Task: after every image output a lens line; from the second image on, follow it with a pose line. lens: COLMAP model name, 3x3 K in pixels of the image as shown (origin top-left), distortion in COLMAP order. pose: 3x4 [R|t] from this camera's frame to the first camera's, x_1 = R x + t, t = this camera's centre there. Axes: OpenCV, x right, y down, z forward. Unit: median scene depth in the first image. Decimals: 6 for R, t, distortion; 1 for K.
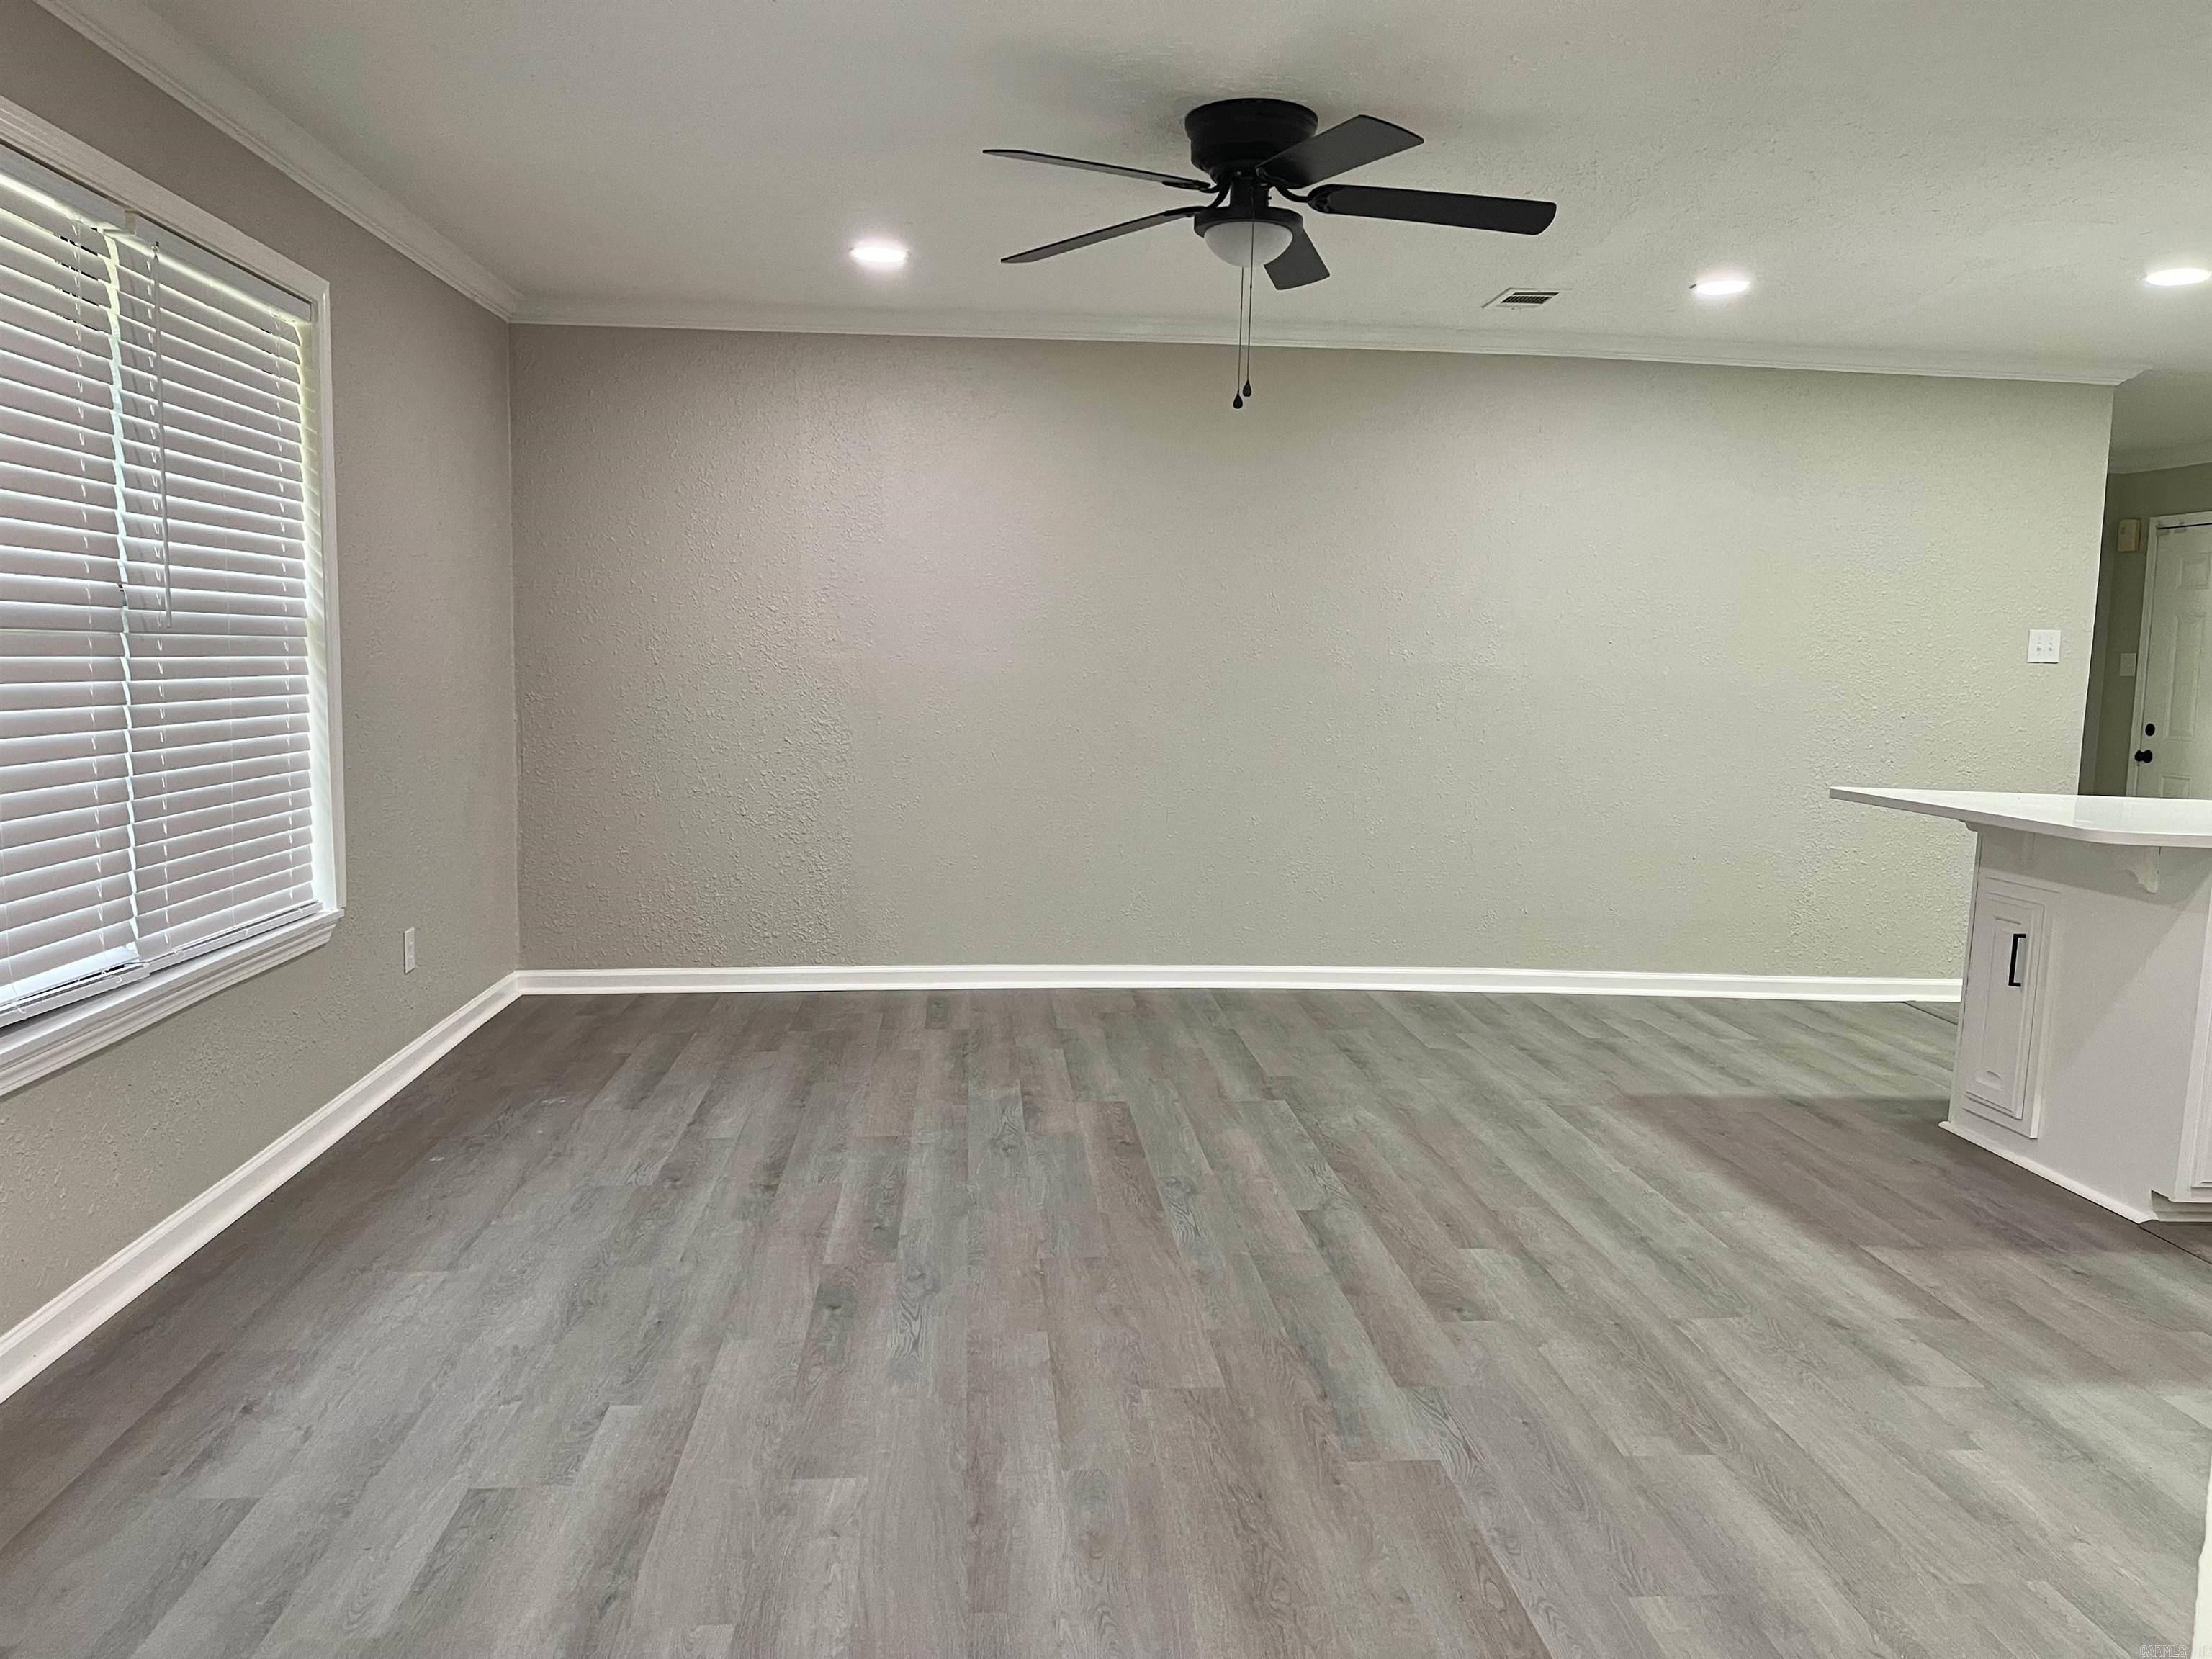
lens RADIAL K [[1664.2, 0, 1106.2], [0, 1664.2, 833.8], [0, 0, 1]] dist [0.077115, -0.097901]
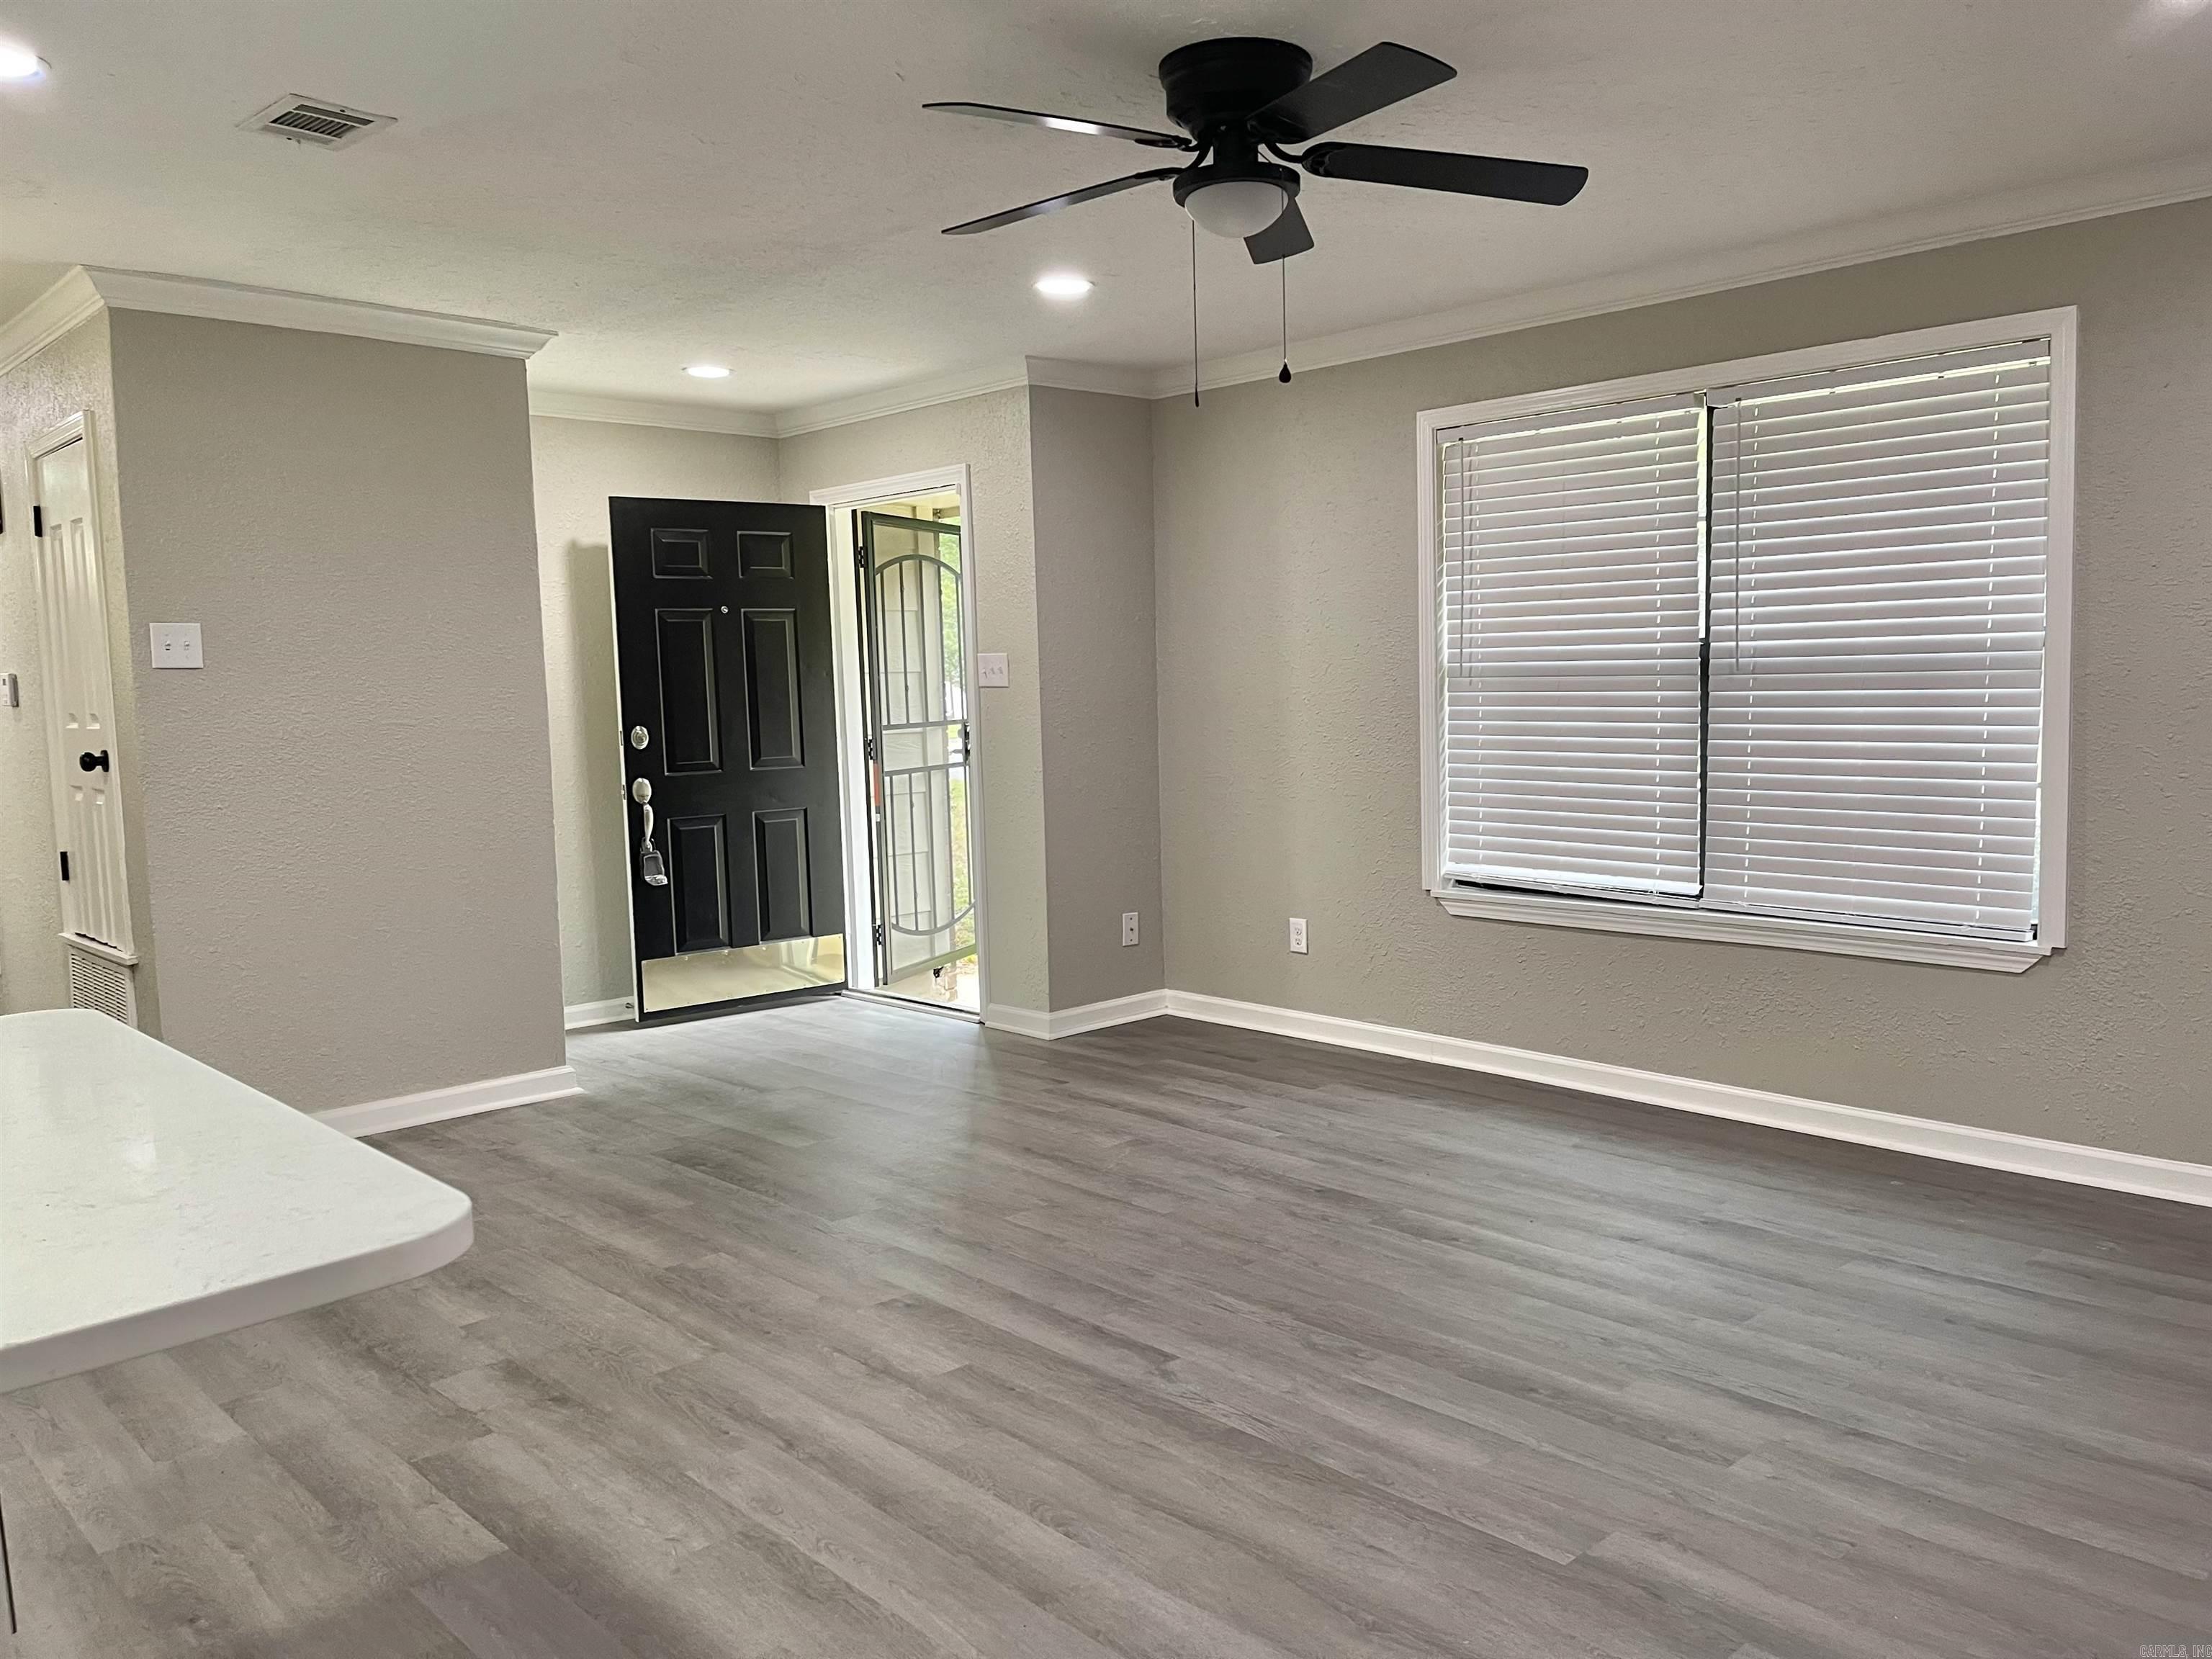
lens RADIAL K [[1664.2, 0, 1117.6], [0, 1664.2, 819.9], [0, 0, 1]] dist [0.077115, -0.097901]
pose [[-0.778845, 0.049775, -0.625238, 0.640016], [-0.062837, 0.985639, 0.156741, -0.164694], [0.624061, 0.161365, -0.764532, 1.562600]]
